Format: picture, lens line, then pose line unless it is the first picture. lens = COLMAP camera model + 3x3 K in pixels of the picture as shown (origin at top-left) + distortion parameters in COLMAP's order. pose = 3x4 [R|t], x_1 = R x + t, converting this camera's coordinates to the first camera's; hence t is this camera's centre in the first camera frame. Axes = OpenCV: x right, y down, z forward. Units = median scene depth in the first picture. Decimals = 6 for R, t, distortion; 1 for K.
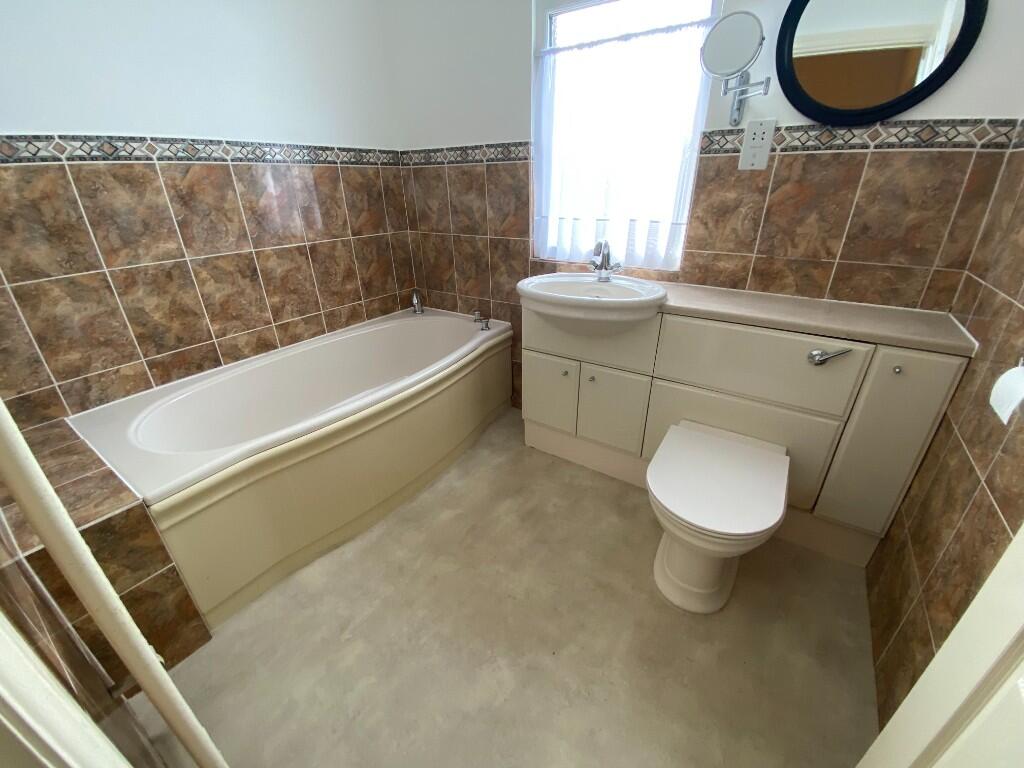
lens RADIAL K [[420.7, 0, 516.5], [0, 420.7, 385.2], [0, 0, 1]] dist [0.029474, -0.024058]
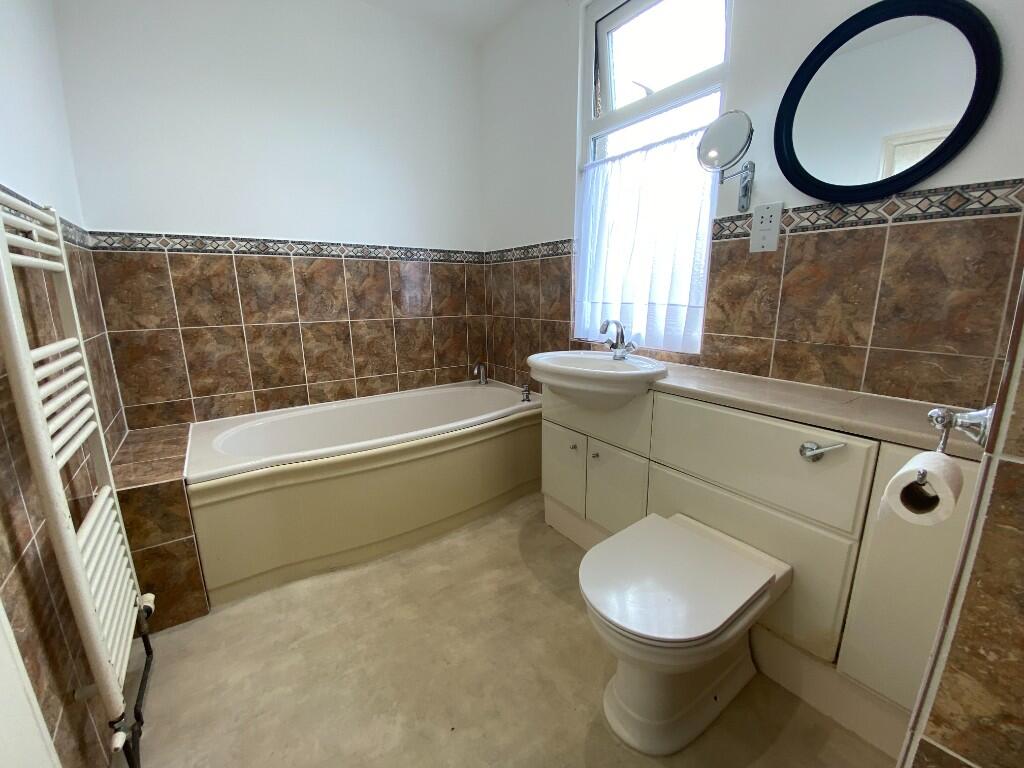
lens RADIAL K [[420.7, 0, 516.5], [0, 420.7, 385.2], [0, 0, 1]] dist [0.029474, -0.024058]
pose [[0.933101, 0.084509, -0.349544, 0.381214], [-0.160941, 0.967357, -0.195750, 0.053510], [0.321591, 0.238910, 0.916243, 0.022252]]
